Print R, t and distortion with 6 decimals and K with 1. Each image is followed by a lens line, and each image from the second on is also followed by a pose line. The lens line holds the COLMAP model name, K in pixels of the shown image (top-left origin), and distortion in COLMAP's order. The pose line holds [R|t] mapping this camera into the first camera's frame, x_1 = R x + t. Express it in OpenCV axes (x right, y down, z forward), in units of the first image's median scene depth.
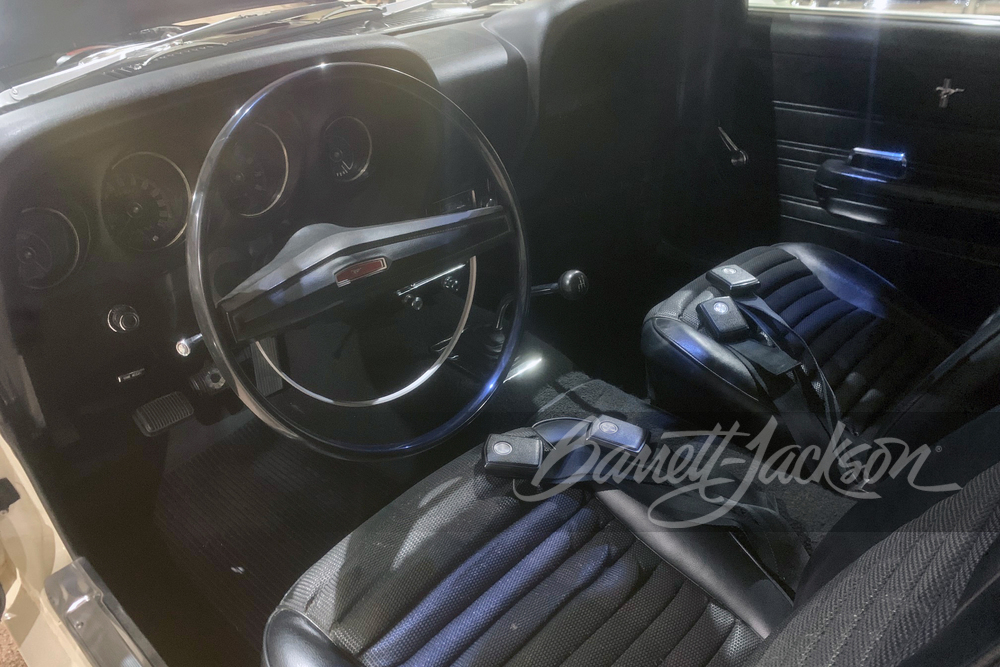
lens RADIAL K [[738.2, 0, 503.1], [0, 738.2, 341.4], [0, 0, 1]] dist [-0.008294, -0.002453]
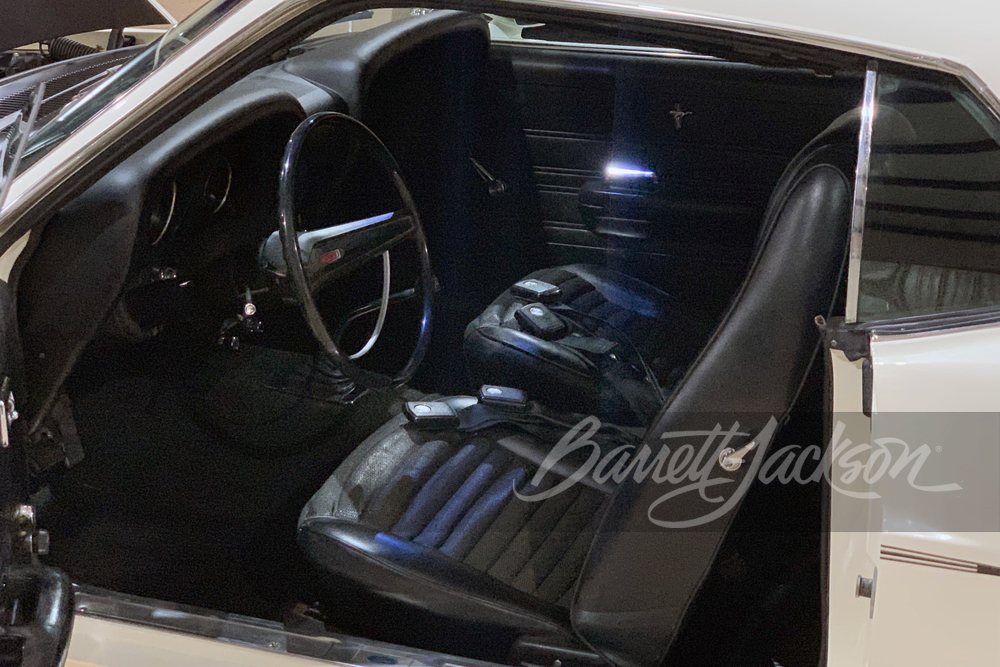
lens RADIAL K [[1850.6, 0, 499.6], [0, 1850.6, 332.7], [0, 0, 1]] dist [-0.030388, 0.000000]
pose [[0.896344, -0.077456, 0.436542, -0.883316], [0.171011, 0.968830, -0.179233, 0.434470], [-0.409052, 0.235308, 0.881650, -1.277539]]
